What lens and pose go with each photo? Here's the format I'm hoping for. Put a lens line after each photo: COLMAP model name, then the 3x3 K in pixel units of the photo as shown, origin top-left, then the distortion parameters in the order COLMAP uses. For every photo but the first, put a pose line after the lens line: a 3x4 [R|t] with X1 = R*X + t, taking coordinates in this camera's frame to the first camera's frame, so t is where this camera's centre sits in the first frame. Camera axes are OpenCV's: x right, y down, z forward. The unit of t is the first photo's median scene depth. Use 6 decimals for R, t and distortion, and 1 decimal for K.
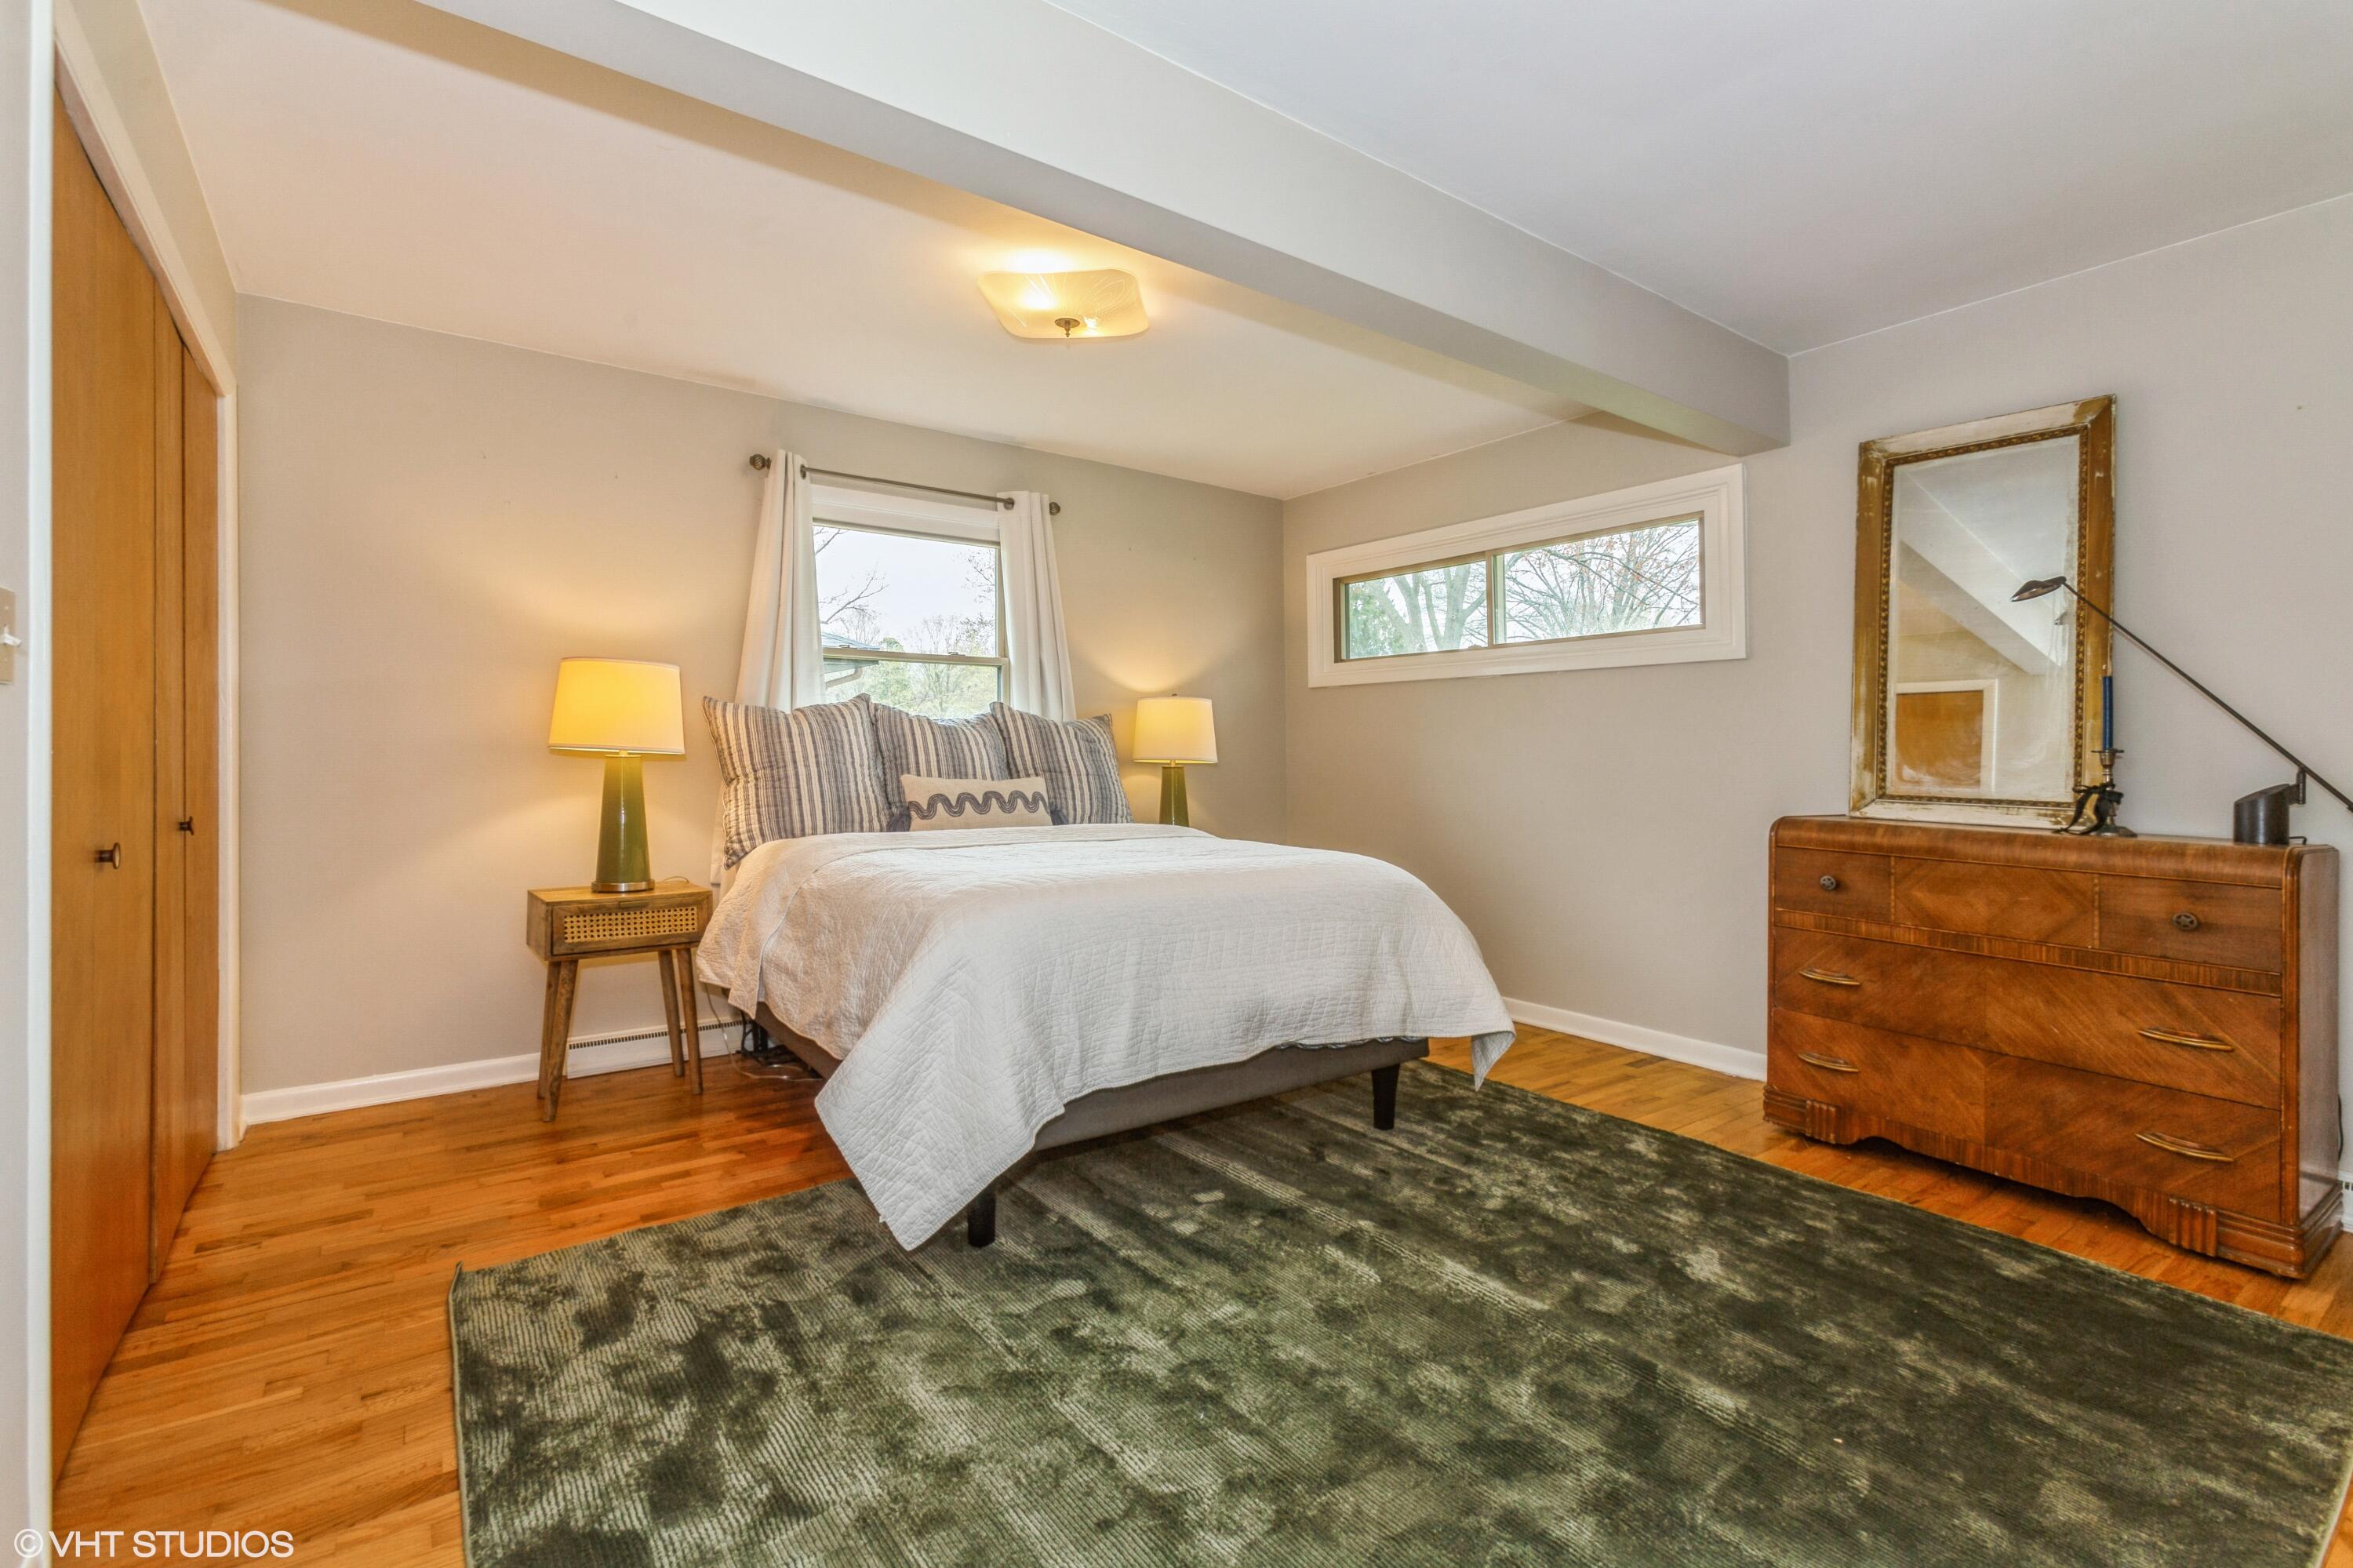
lens RADIAL K [[1064.7, 0, 1171.5], [0, 1064.7, 768.4], [0, 0, 1]] dist [-0.000205, 0.000244]
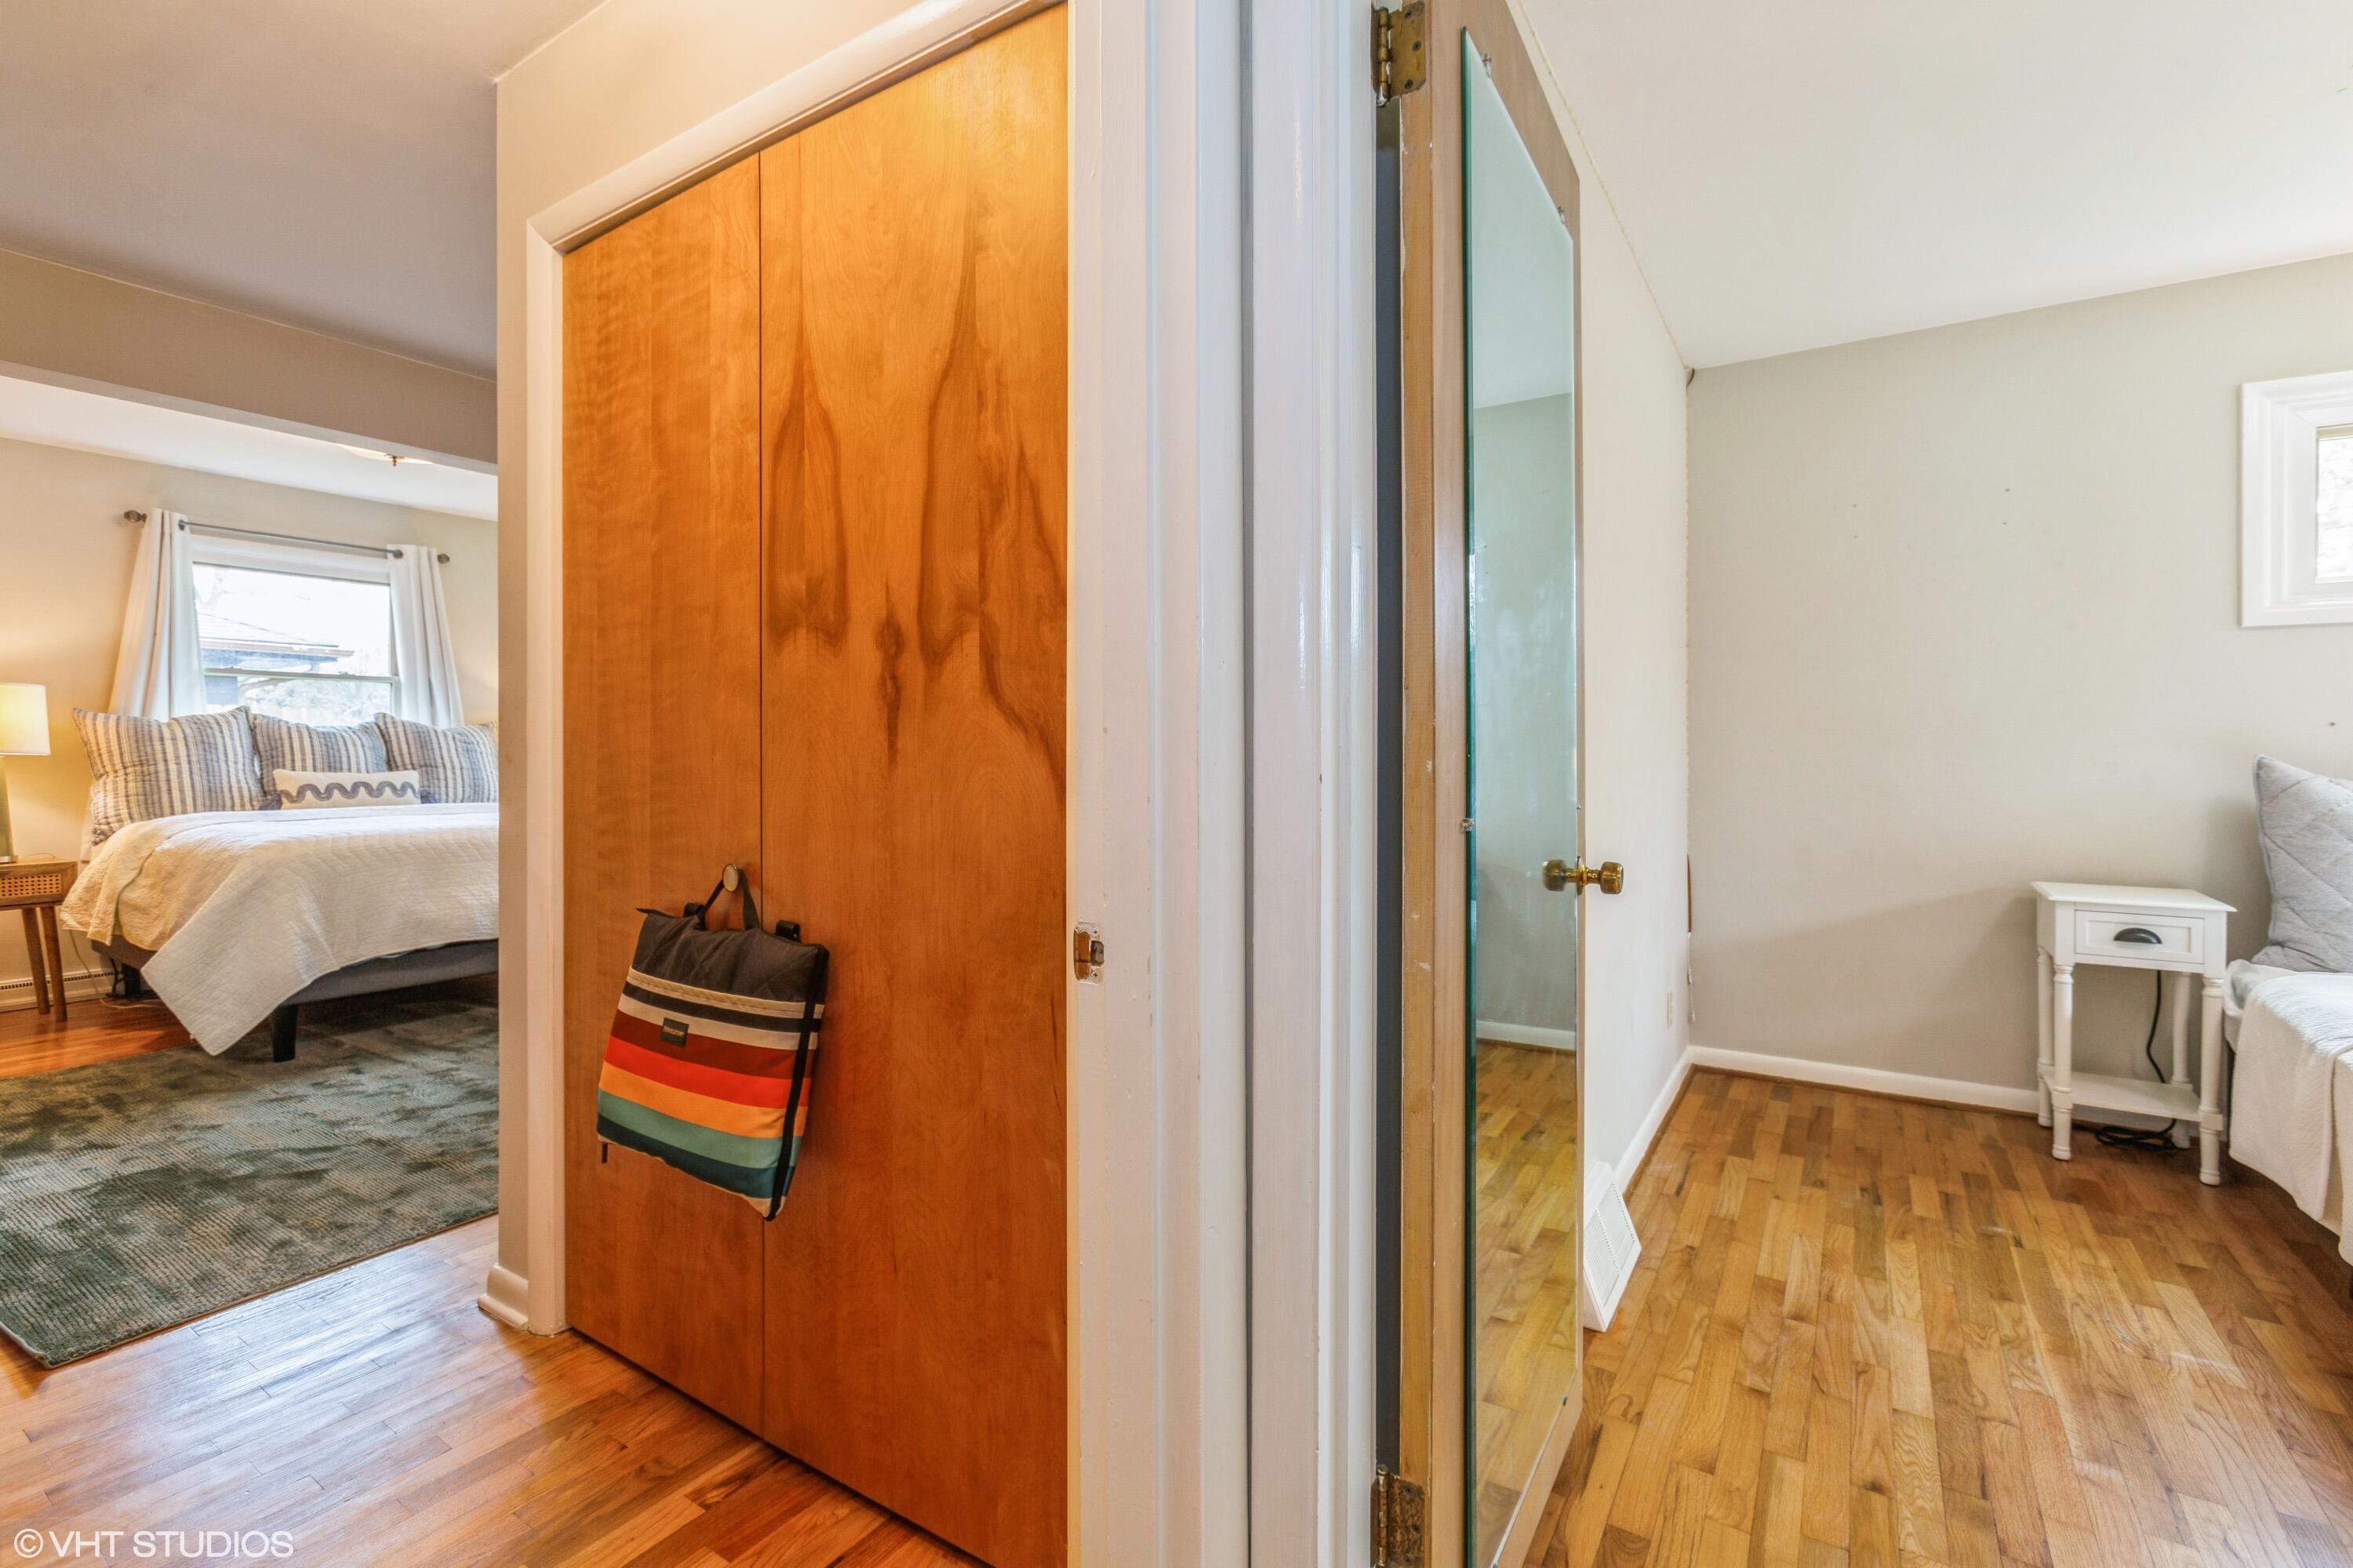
lens RADIAL K [[1064.7, 0, 1186.0], [0, 1064.7, 751.7], [0, 0, 1]] dist [-0.000205, 0.000244]
pose [[0.934611, -0.007854, 0.355586, 0.324732], [0.013904, 0.999799, -0.014464, 0.018402], [-0.355401, 0.018462, 0.934532, -0.605617]]
